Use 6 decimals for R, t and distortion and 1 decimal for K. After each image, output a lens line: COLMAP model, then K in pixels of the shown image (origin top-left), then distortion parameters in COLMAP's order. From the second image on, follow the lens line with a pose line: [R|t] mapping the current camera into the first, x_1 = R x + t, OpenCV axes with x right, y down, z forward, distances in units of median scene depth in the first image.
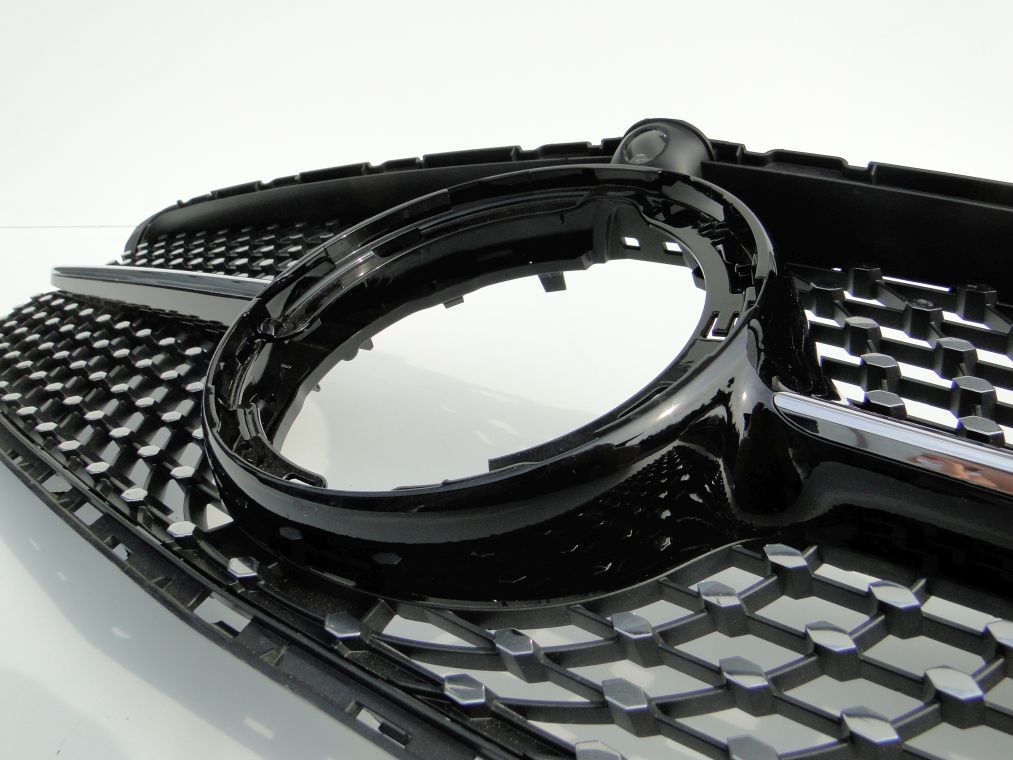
lens RADIAL K [[769.1, 0, 506.5], [0, 769.1, 380.0], [0, 0, 1]] dist [-0.004465, -0.001923]
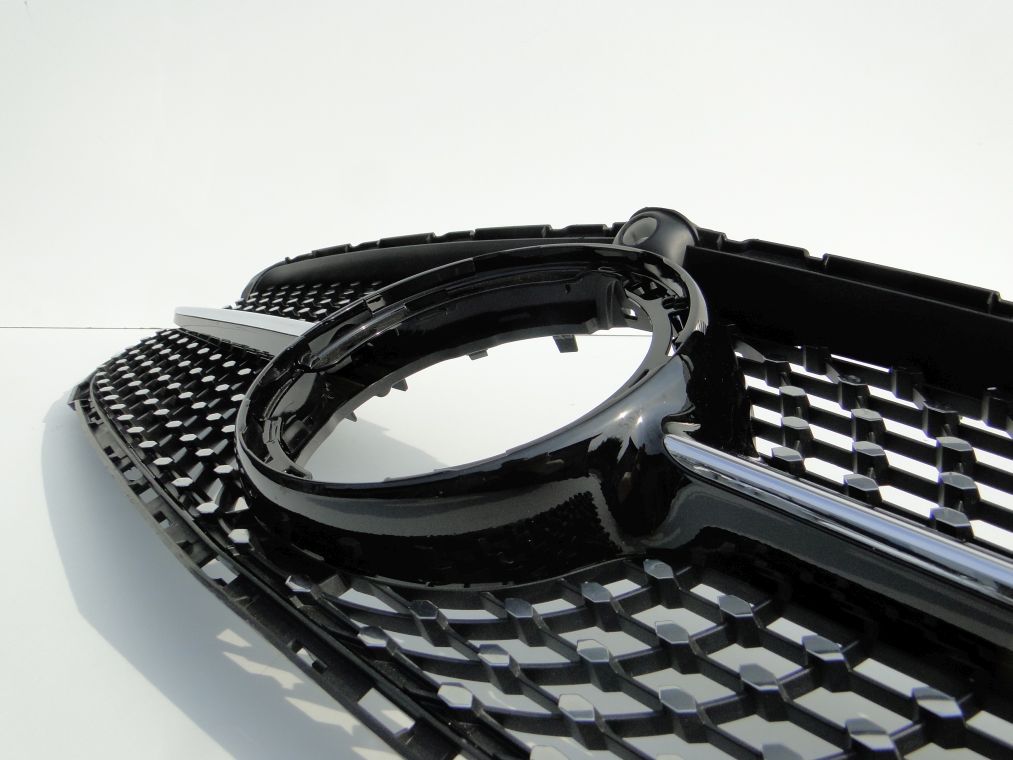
lens RADIAL K [[769.1, 0, 506.5], [0, 769.1, 380.0], [0, 0, 1]] dist [-0.004465, -0.001923]
pose [[0.986510, 0.077890, -0.143981, 0.164801], [-0.090979, 0.992074, -0.086672, 0.036658], [0.136089, 0.098602, 0.985778, -0.143083]]
